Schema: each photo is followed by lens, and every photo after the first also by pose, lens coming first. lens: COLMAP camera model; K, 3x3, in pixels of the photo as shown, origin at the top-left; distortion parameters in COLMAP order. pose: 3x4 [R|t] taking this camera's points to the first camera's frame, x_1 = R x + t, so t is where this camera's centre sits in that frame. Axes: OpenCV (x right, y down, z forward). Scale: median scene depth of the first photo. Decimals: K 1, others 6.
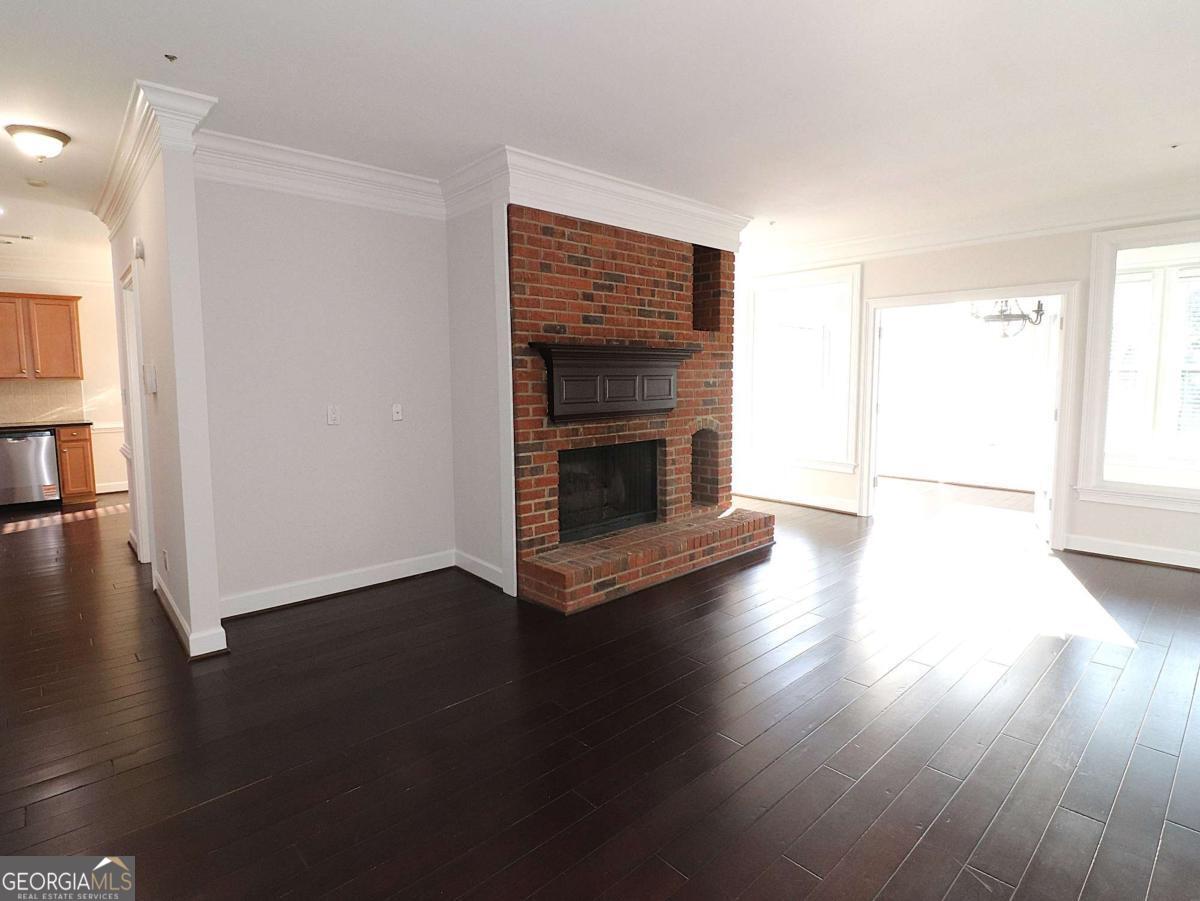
lens RADIAL K [[617.8, 0, 613.6], [0, 617.8, 429.2], [0, 0, 1]] dist [-0.015469, -0.000591]
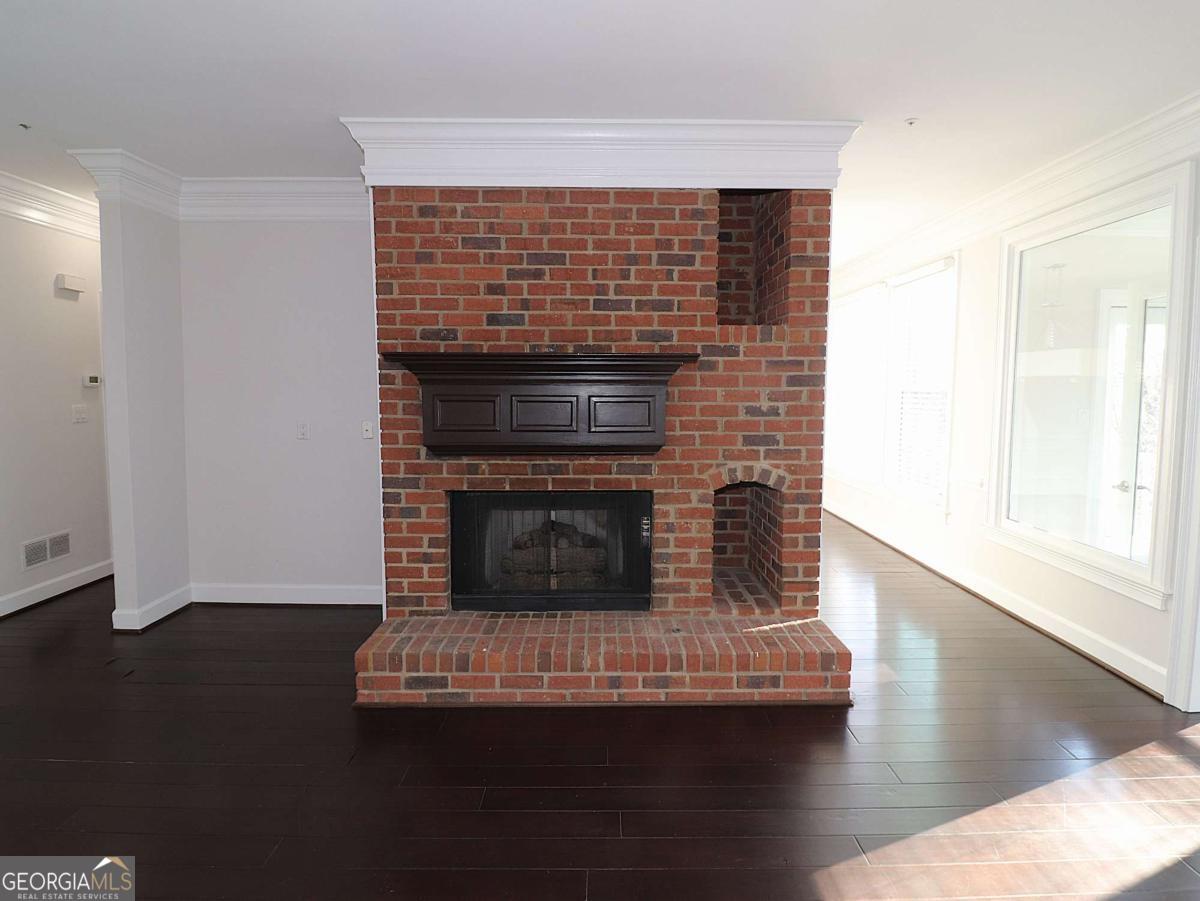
lens RADIAL K [[617.8, 0, 613.6], [0, 617.8, 429.2], [0, 0, 1]] dist [-0.015469, -0.000591]
pose [[0.736784, 0.049685, -0.674300, 0.548074], [-0.067261, 0.997735, 0.000023, -0.052916], [0.672774, 0.045337, 0.738457, 0.528502]]
